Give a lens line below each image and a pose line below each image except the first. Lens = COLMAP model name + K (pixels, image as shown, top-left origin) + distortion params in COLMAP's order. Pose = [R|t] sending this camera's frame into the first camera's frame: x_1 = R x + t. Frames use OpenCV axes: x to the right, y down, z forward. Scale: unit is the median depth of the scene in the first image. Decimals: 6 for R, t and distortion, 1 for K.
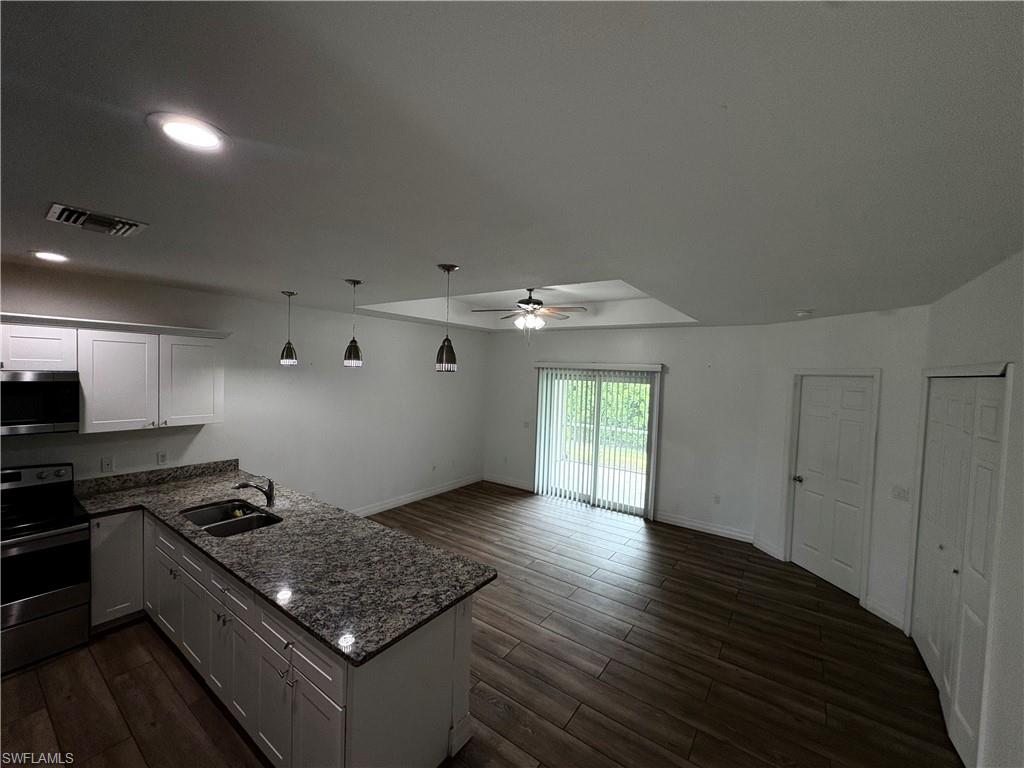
lens RADIAL K [[408.5, 0, 515.2], [0, 408.5, 385.8], [0, 0, 1]] dist [0.002856, 0.000291]
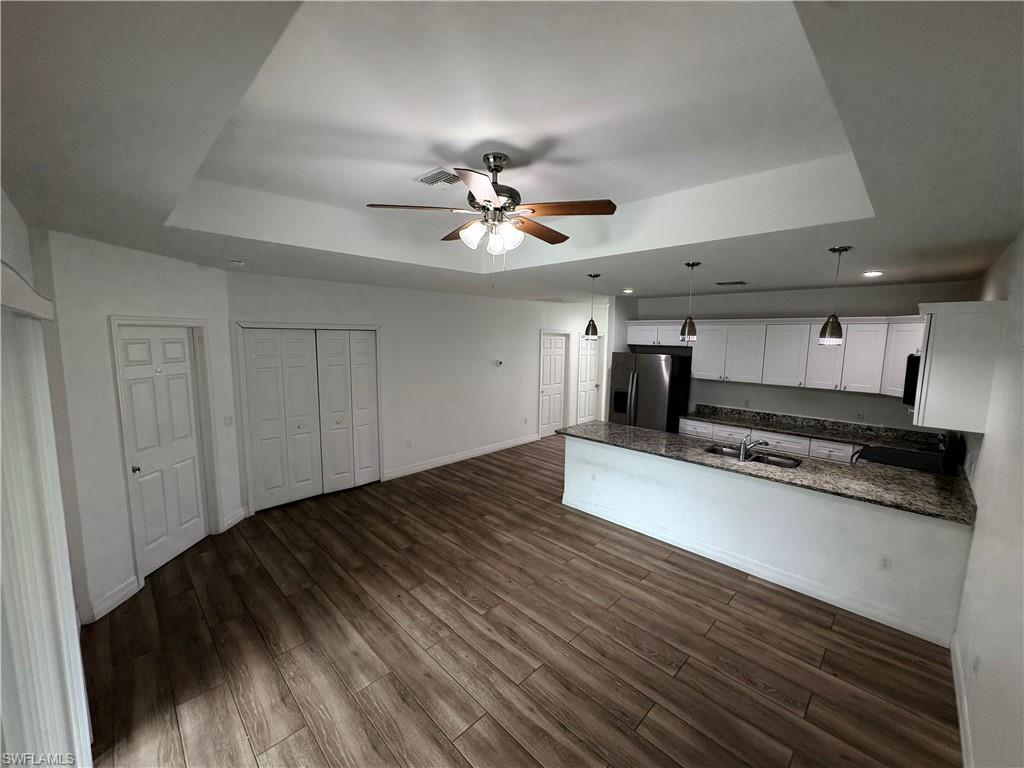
lens RADIAL K [[408.5, 0, 510.9], [0, 408.5, 381.2], [0, 0, 1]] dist [0.002856, 0.000291]
pose [[-0.982914, -0.070120, 0.170189, -0.128118], [-0.042791, 0.986312, 0.159238, -0.112662], [-0.179025, 0.149234, -0.972460, 2.494439]]
